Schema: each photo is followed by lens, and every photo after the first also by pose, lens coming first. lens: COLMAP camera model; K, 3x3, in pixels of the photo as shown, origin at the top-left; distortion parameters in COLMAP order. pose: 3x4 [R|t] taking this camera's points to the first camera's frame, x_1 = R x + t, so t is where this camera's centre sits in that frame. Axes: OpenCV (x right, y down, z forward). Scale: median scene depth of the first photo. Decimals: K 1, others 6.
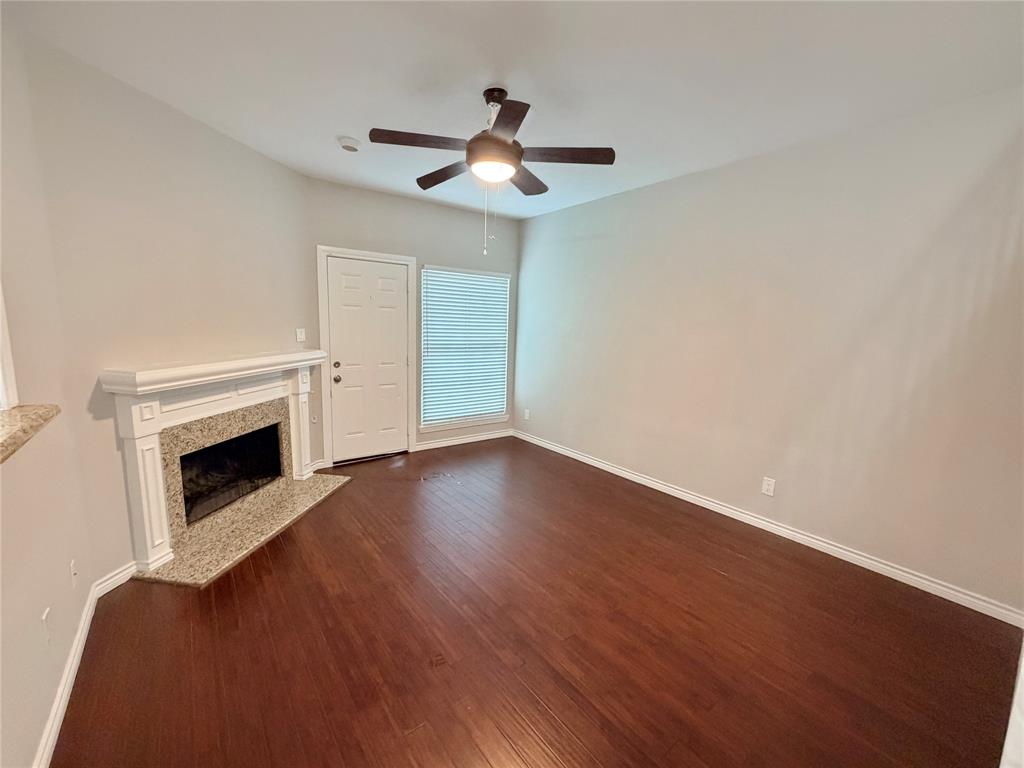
lens RADIAL K [[428.8, 0, 511.1], [0, 428.8, 386.0], [0, 0, 1]] dist [-0.000069, -0.000159]
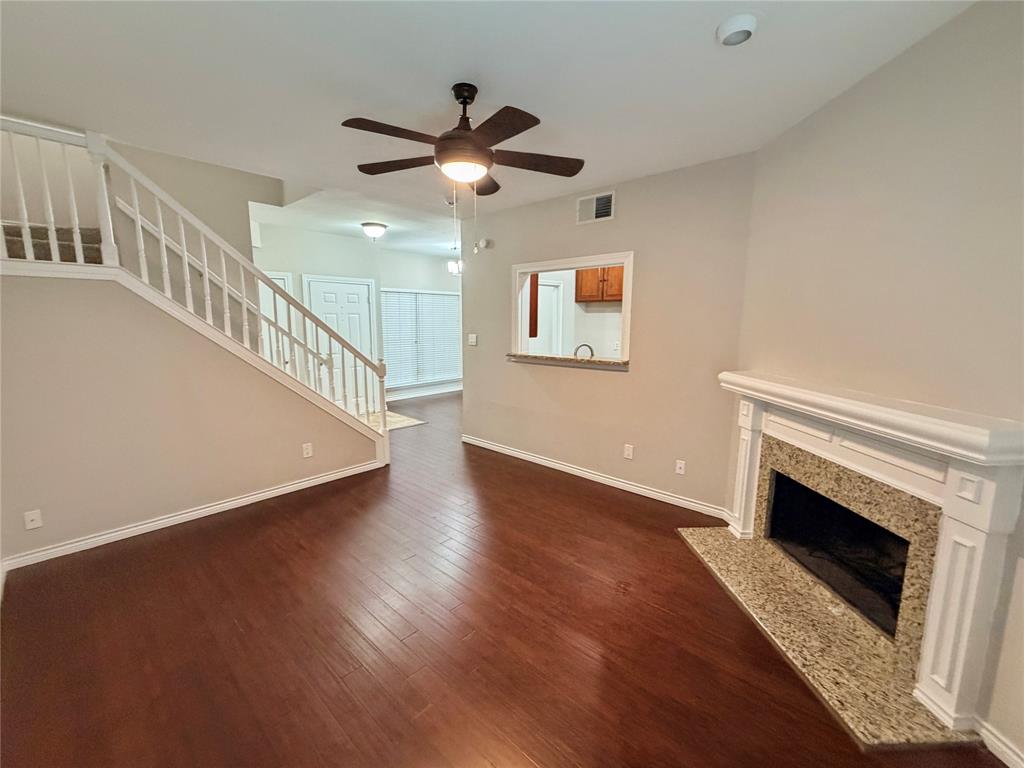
lens RADIAL K [[428.8, 0, 512.9], [0, 428.8, 383.4], [0, 0, 1]] dist [-0.000069, -0.000159]
pose [[-0.984400, -0.002096, -0.175930, 0.015878], [-0.053384, 0.956348, 0.287312, -0.255541], [0.167648, 0.292222, -0.941541, 1.588133]]
